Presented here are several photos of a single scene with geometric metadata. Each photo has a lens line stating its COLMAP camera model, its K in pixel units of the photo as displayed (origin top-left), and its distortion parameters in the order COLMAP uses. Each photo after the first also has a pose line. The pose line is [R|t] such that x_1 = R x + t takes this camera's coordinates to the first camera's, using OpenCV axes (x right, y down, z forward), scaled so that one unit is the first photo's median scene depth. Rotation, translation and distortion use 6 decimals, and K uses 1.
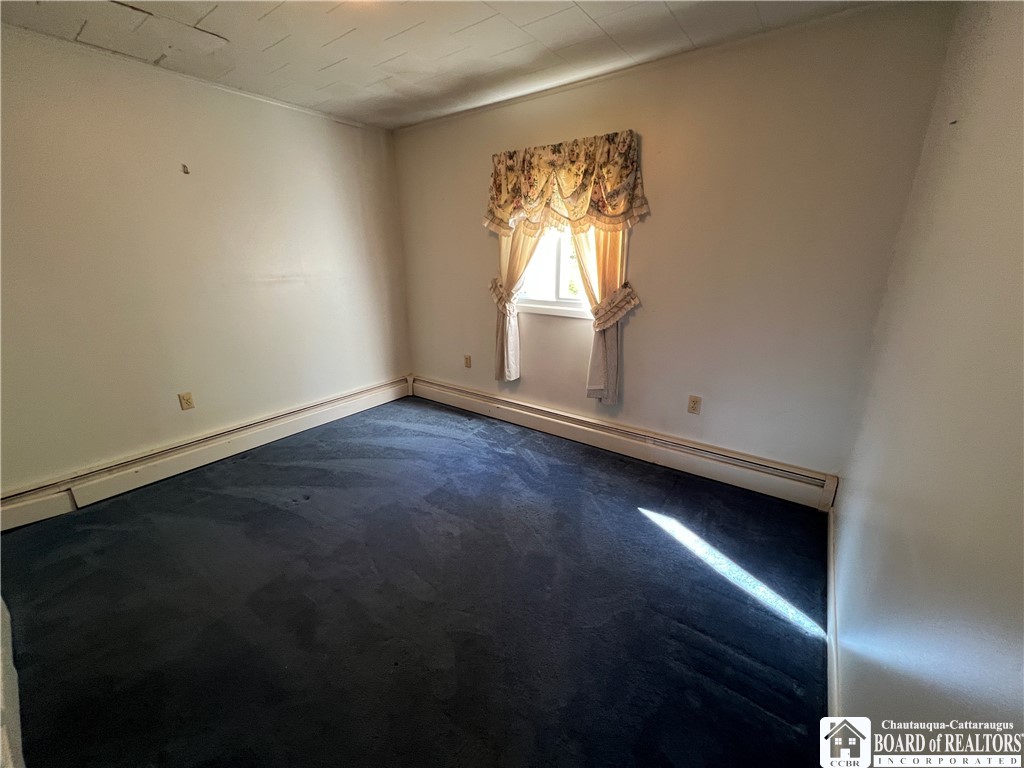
lens RADIAL K [[408.5, 0, 510.2], [0, 408.5, 383.4], [0, 0, 1]] dist [-0.001265, 0.000135]
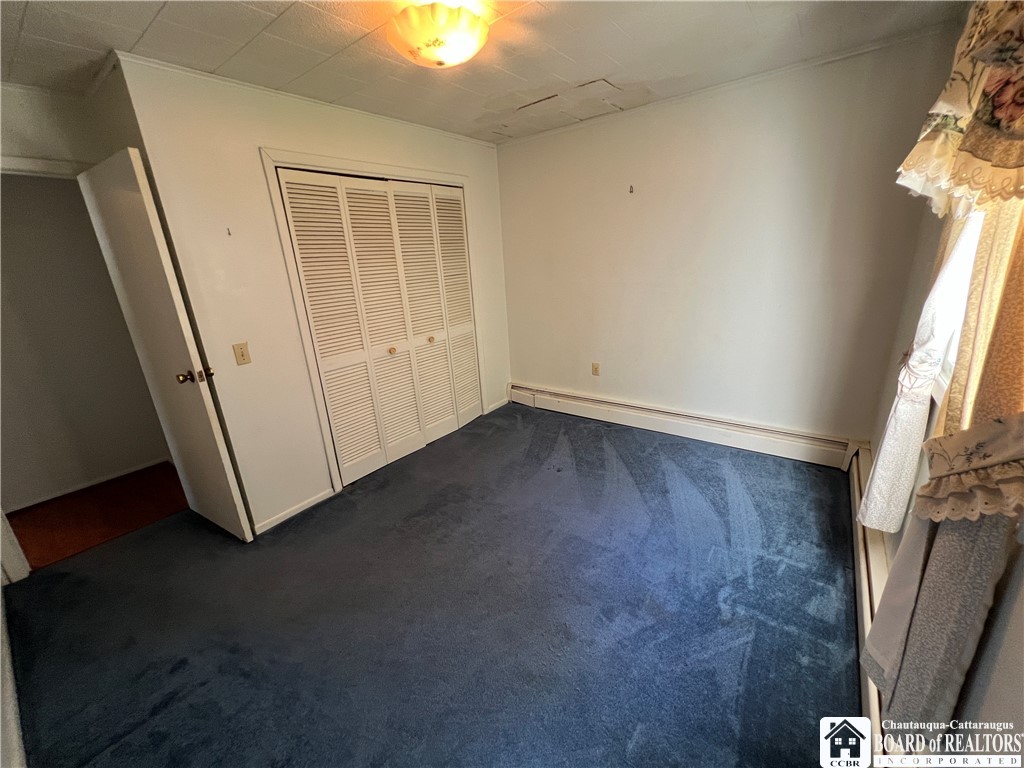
lens RADIAL K [[408.5, 0, 510.2], [0, 408.5, 383.4], [0, 0, 1]] dist [-0.001265, 0.000135]
pose [[-0.027490, 0.298652, -0.953966, 0.492161], [-0.240261, 0.924377, 0.296312, -0.235856], [0.970319, 0.237347, 0.046343, 0.652037]]
